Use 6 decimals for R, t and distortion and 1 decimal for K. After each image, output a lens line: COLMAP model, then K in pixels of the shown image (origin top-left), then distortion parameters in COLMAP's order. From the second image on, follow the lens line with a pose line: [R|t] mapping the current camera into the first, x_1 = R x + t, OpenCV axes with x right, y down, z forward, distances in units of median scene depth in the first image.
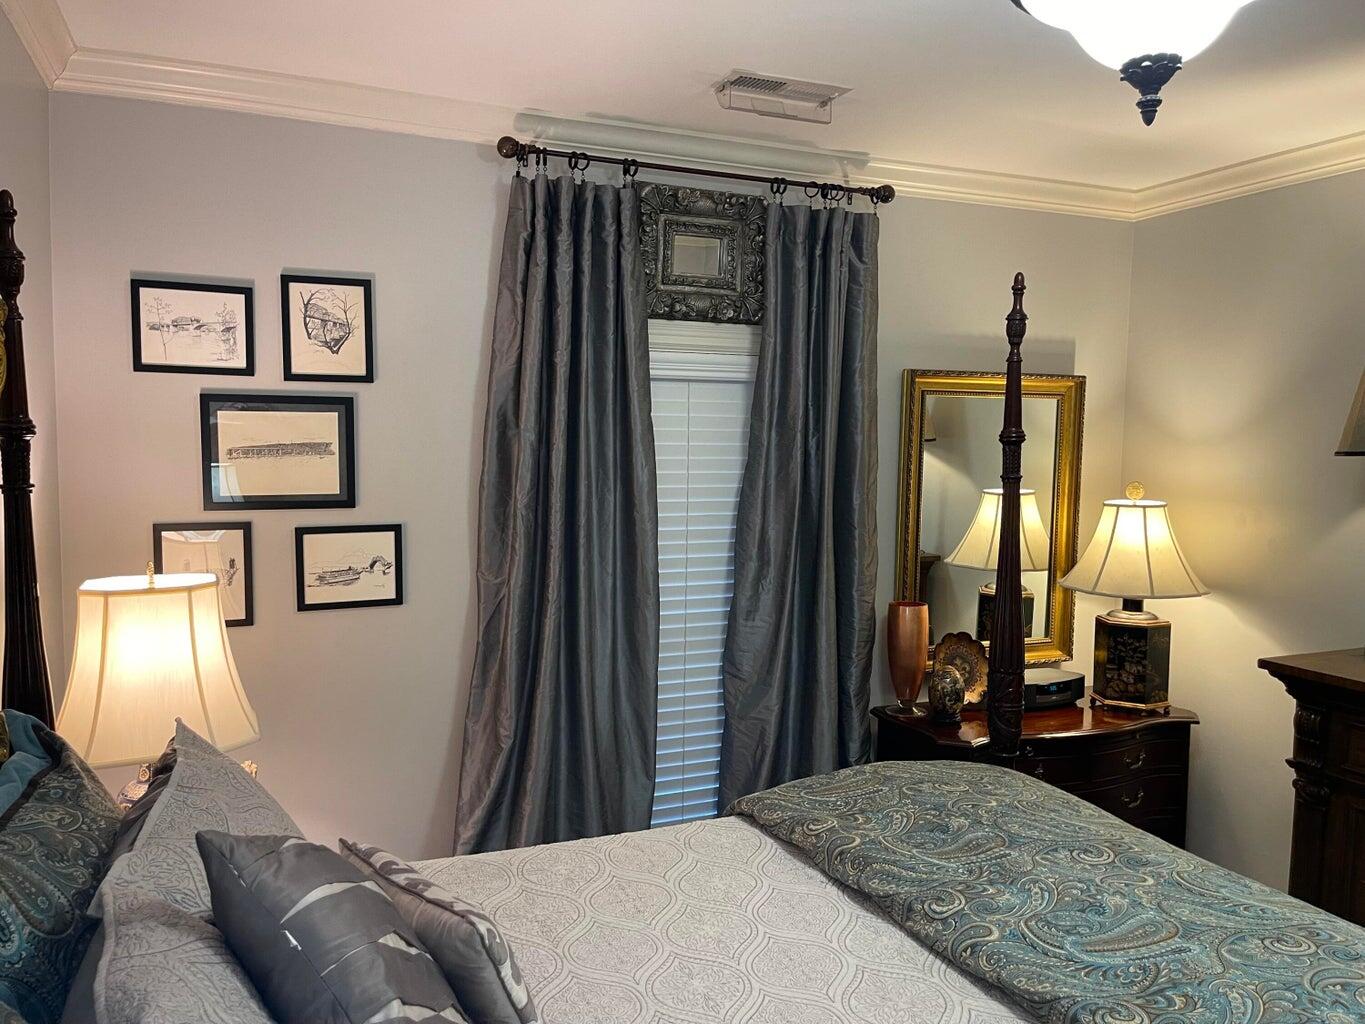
lens RADIAL K [[1067.9, 0, 682.5], [0, 1067.9, 541.5], [0, 0, 1]] dist [0.085249, -0.117587]
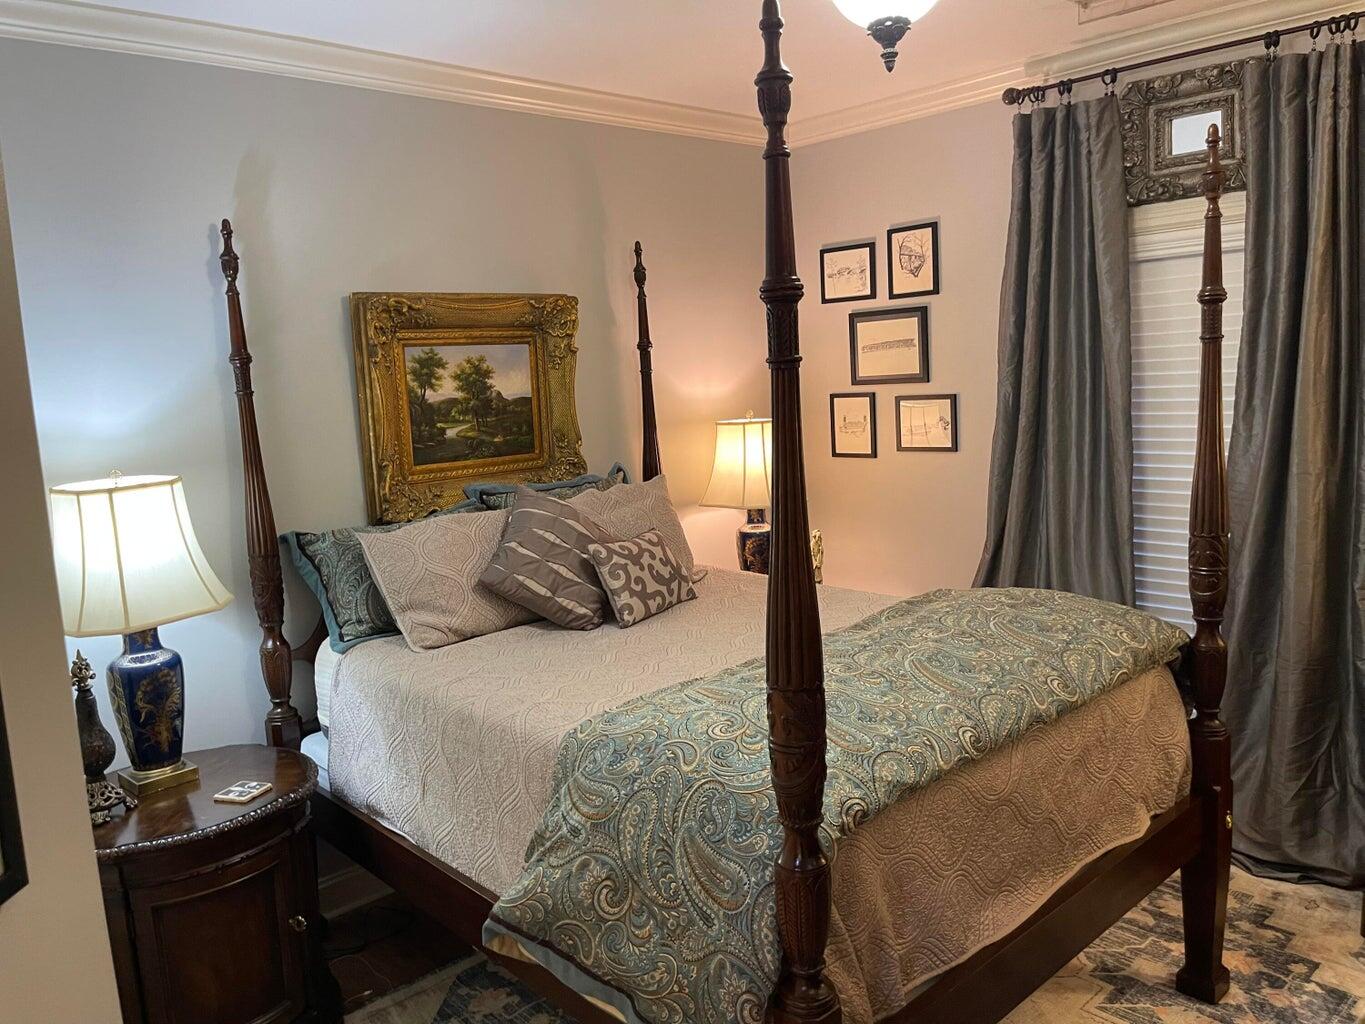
lens RADIAL K [[1067.9, 0, 682.5], [0, 1067.9, 541.5], [0, 0, 1]] dist [0.085249, -0.117587]
pose [[0.335212, 0.123193, -0.934054, 0.992564], [-0.034479, 0.992354, 0.118508, 0.022050], [0.941512, -0.007520, 0.336897, 0.195033]]
